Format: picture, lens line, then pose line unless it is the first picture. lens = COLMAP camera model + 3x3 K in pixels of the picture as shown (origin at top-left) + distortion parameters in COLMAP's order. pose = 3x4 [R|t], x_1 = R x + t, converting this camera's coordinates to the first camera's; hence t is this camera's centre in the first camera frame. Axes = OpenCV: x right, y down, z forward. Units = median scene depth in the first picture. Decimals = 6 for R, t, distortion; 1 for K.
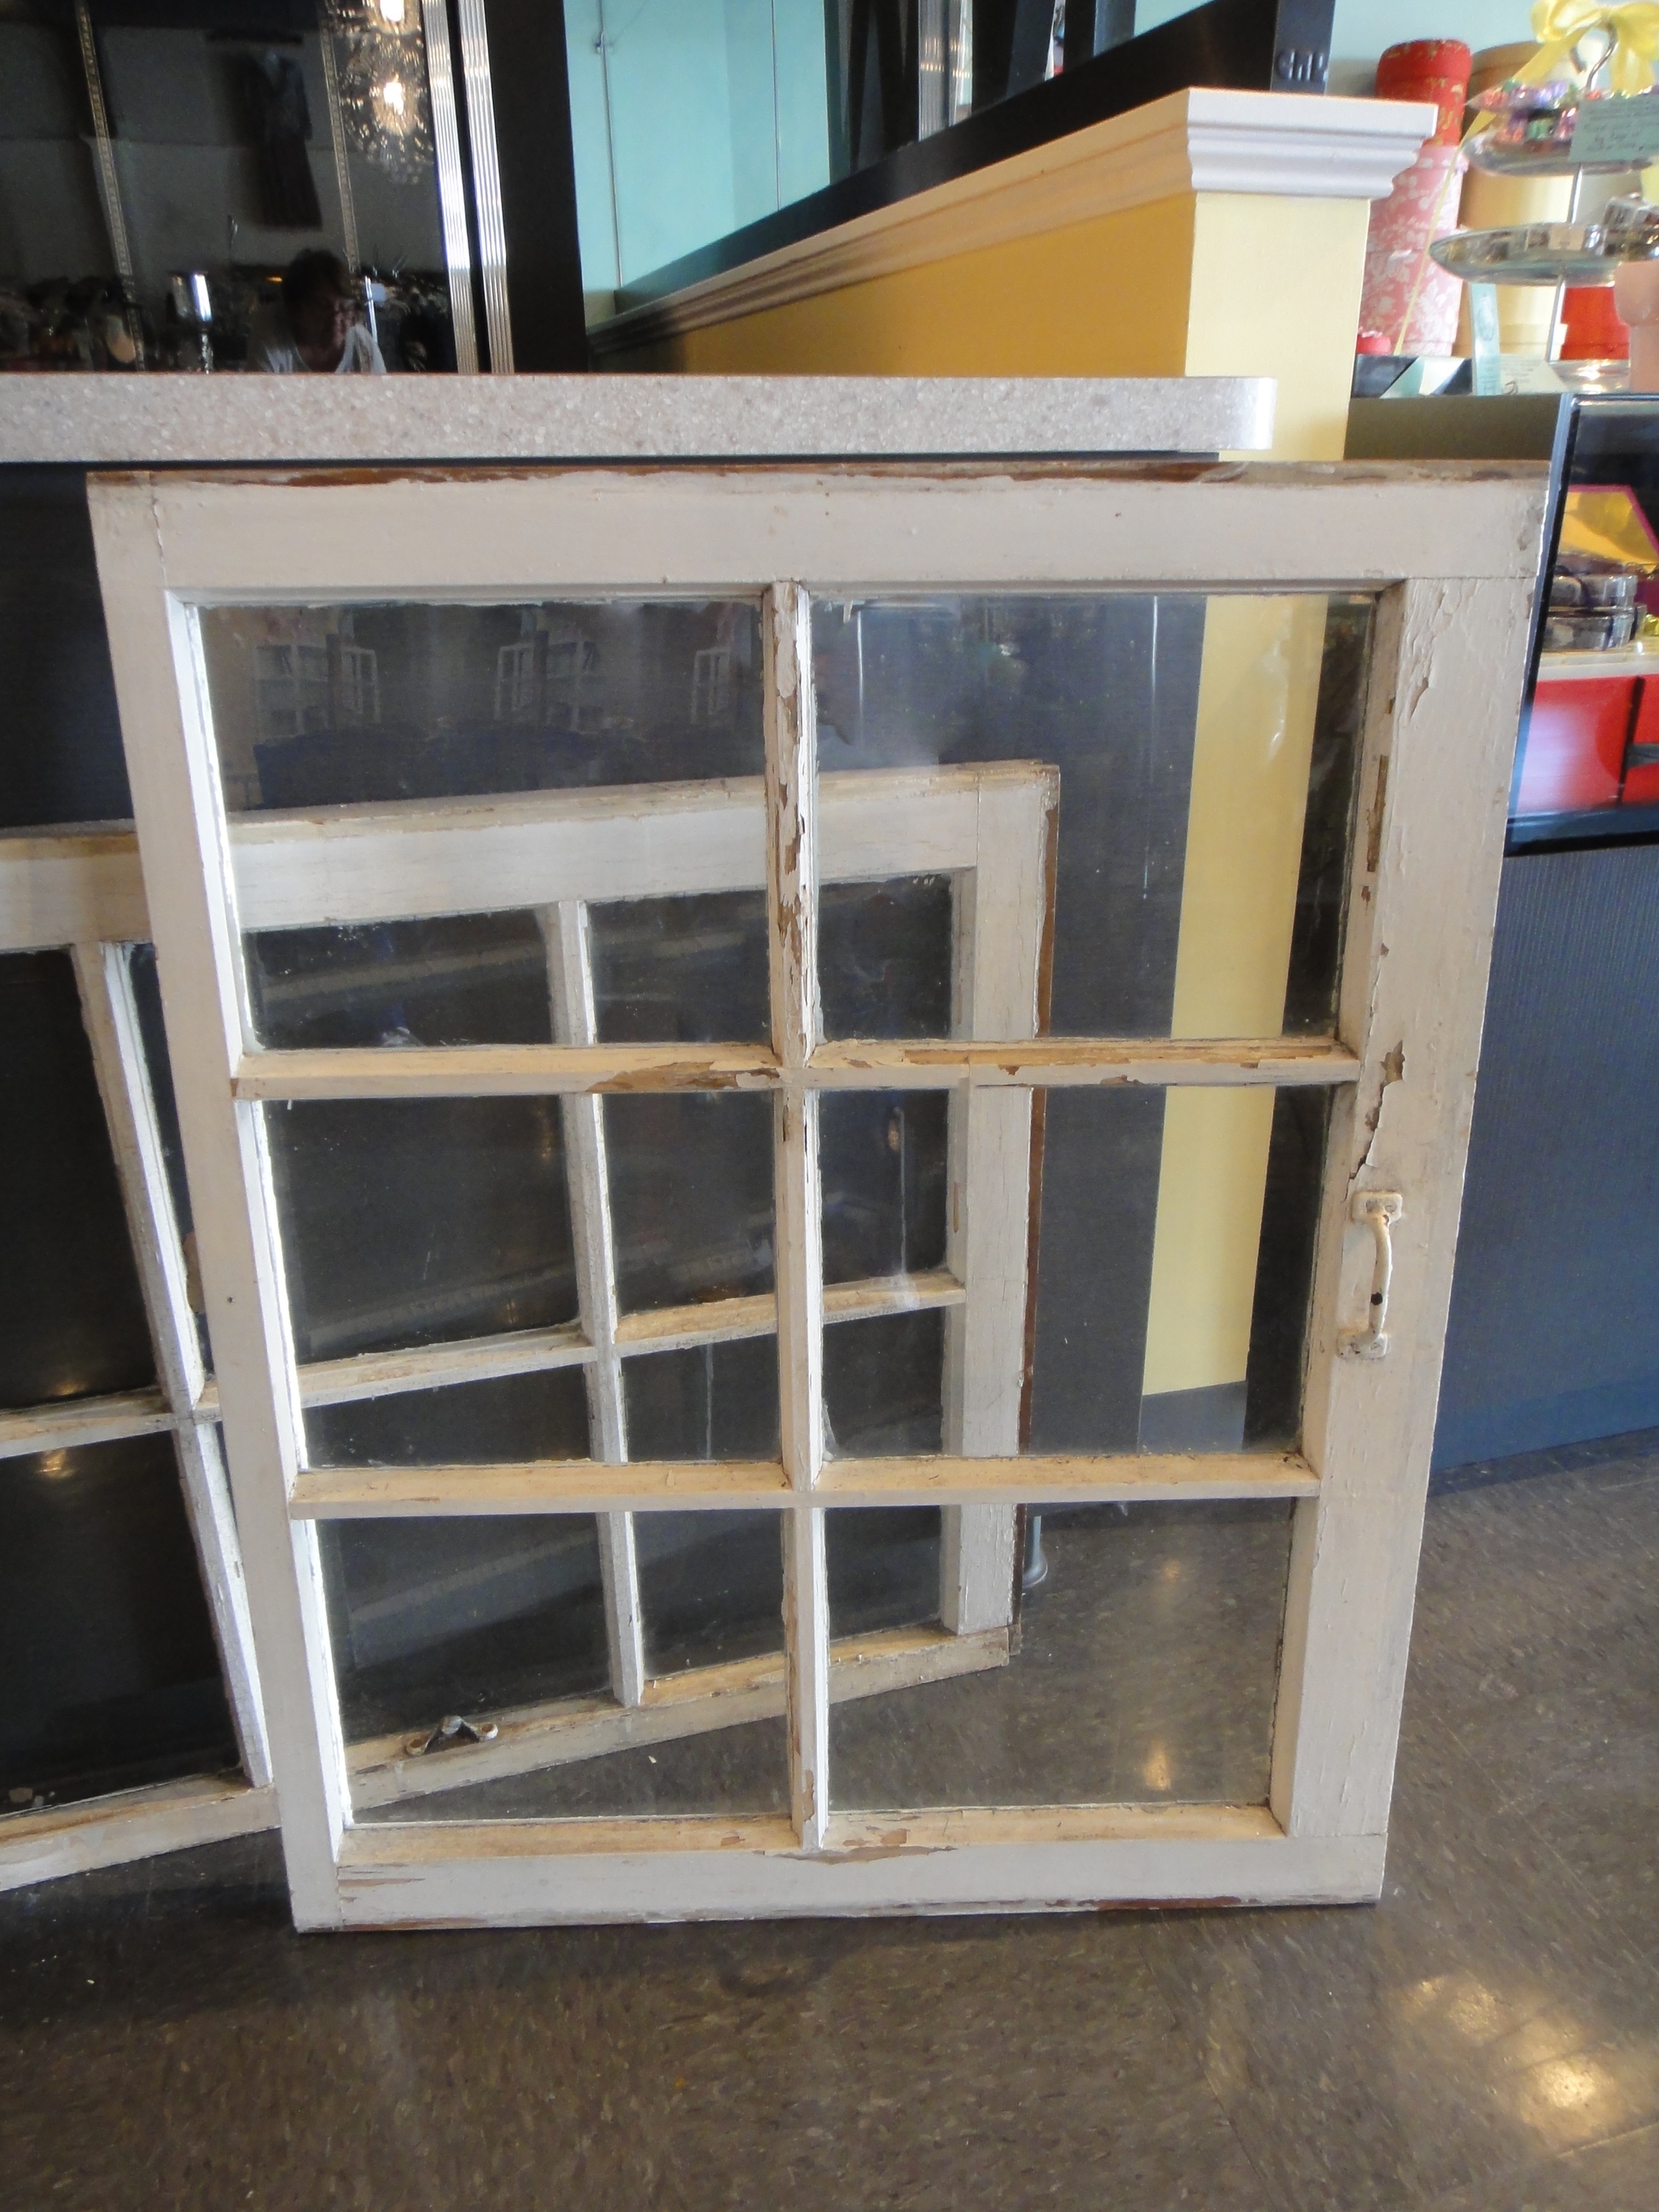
lens RADIAL K [[1577.7, 0, 838.4], [0, 1577.7, 1106.0], [0, 0, 1]] dist [0.003459, 0.000744]
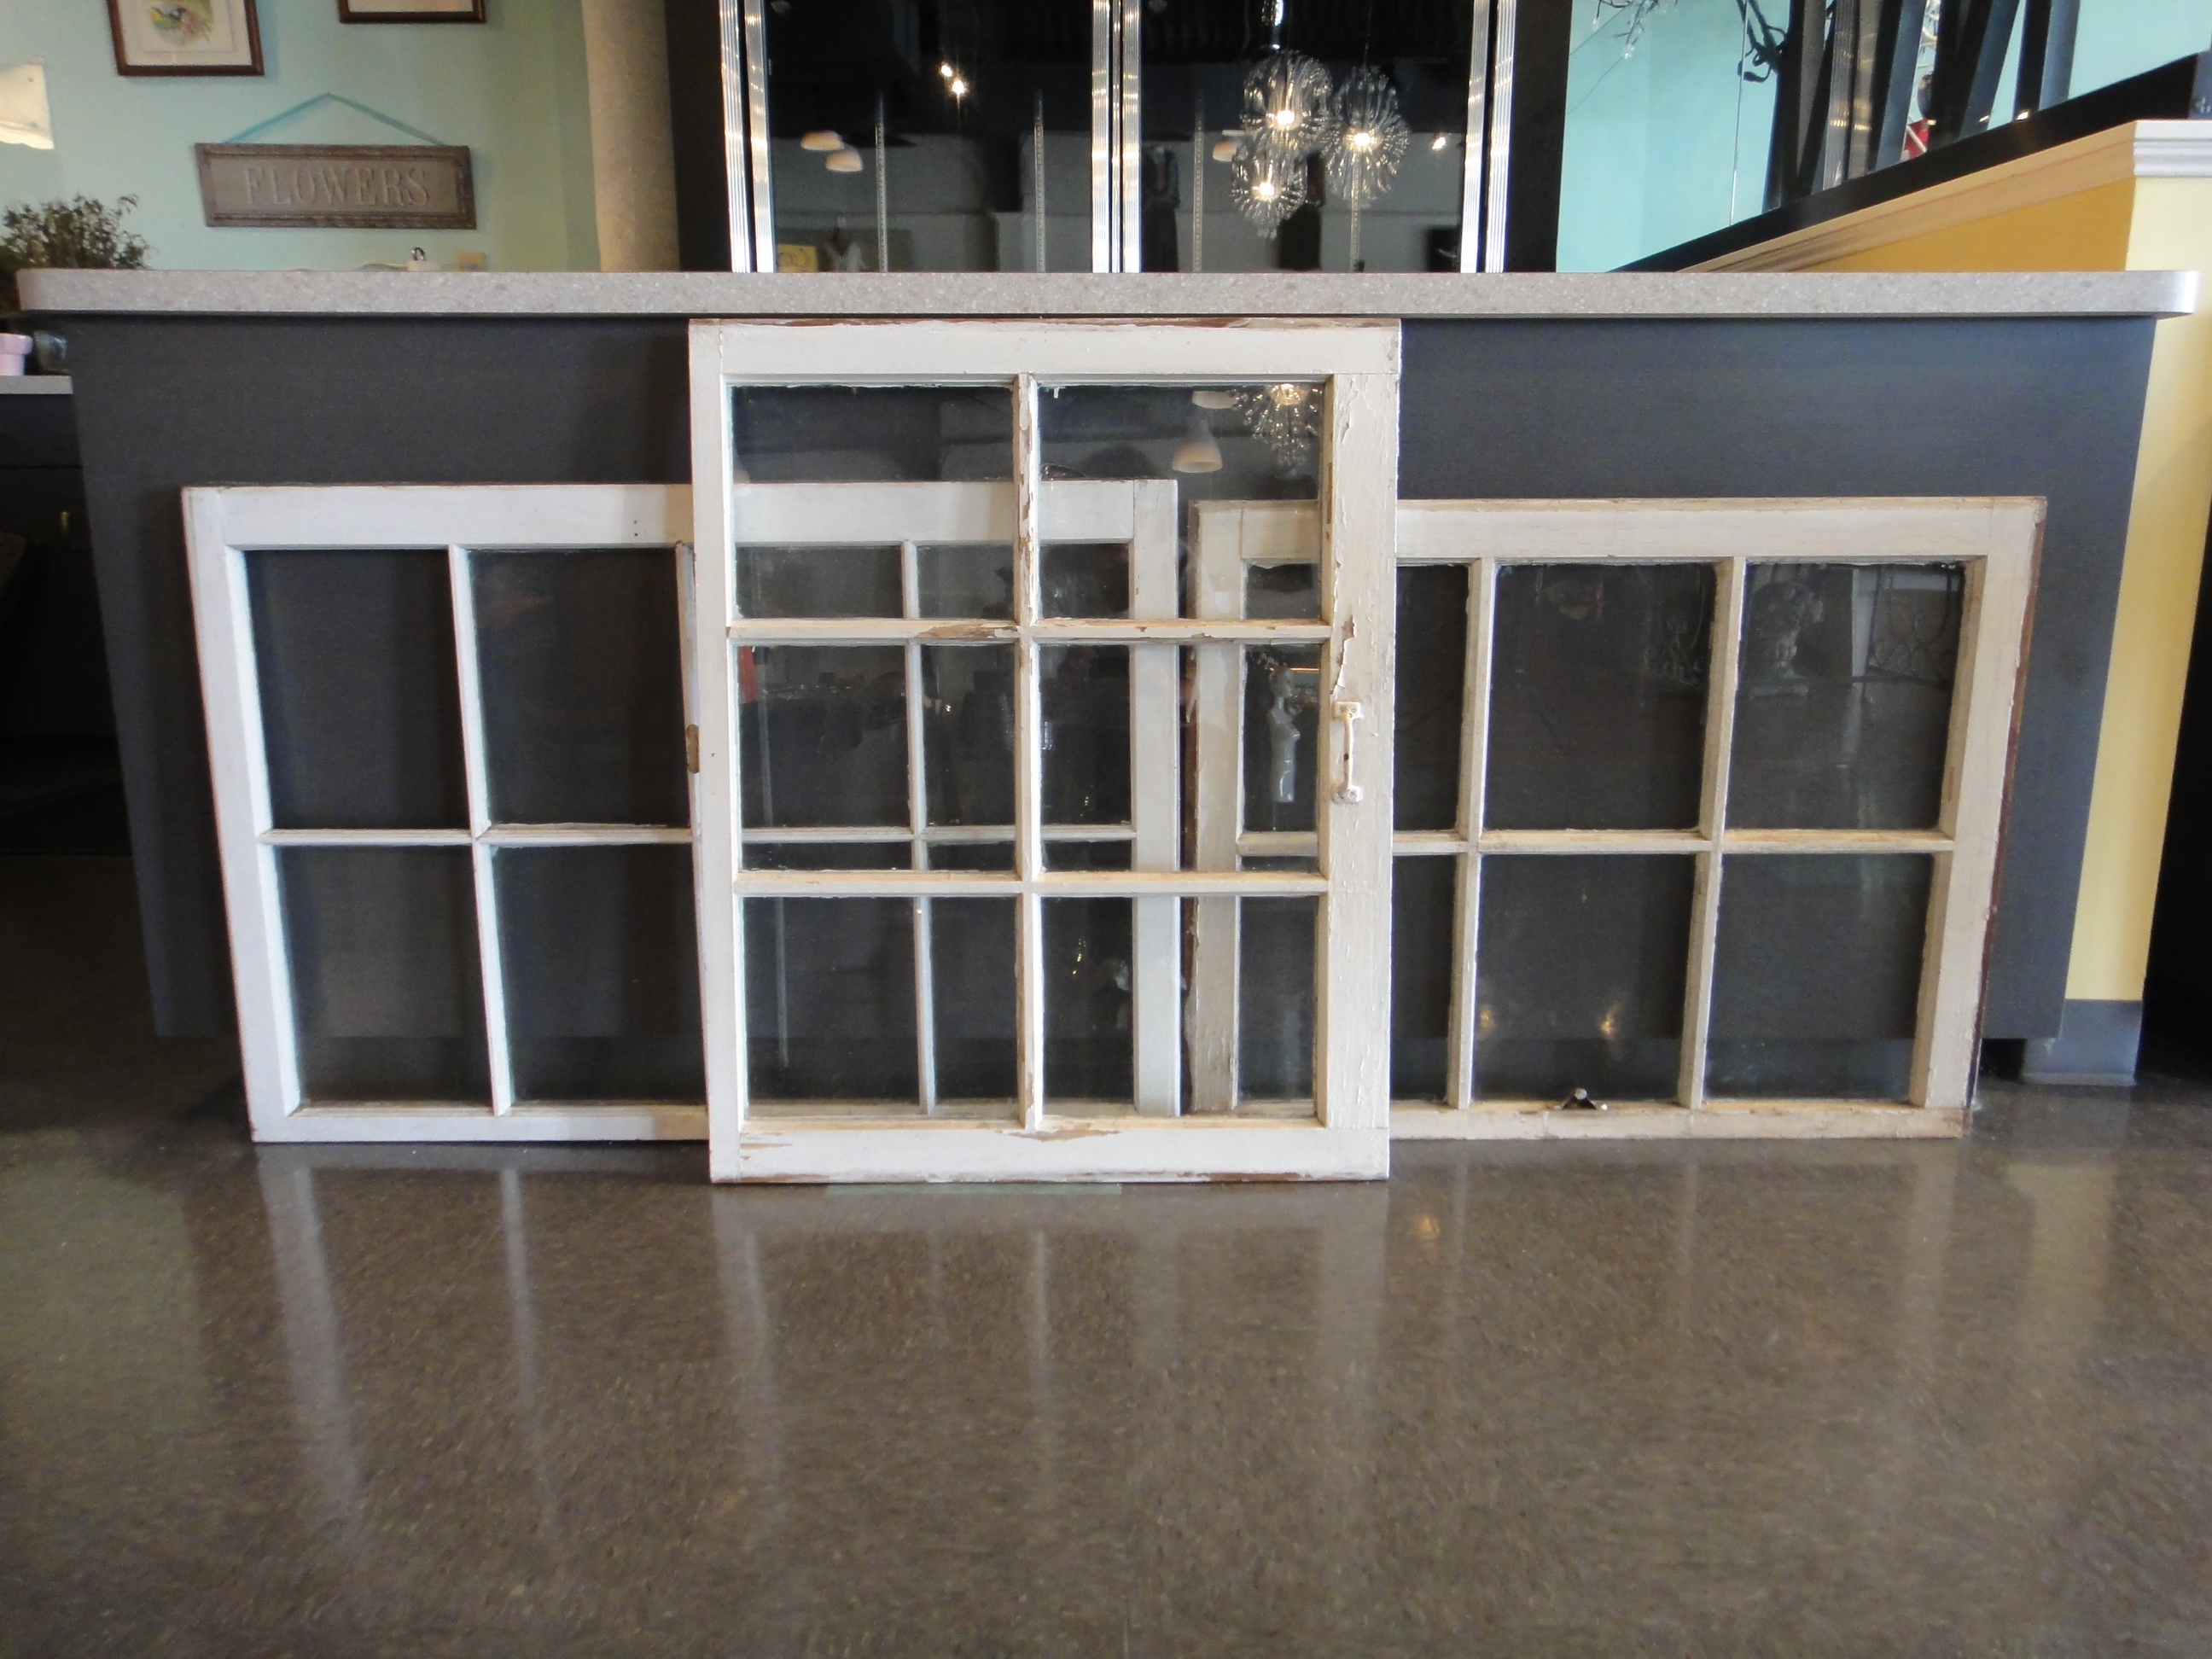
lens RADIAL K [[1577.7, 0, 1108.9], [0, 1577.7, 812.8], [0, 0, 1]] dist [0.003459, 0.000744]
pose [[0.958628, 0.065931, -0.276922, -0.293981], [-0.115129, 0.979493, -0.165342, 0.454693], [0.260342, 0.190384, 0.946560, -0.695296]]
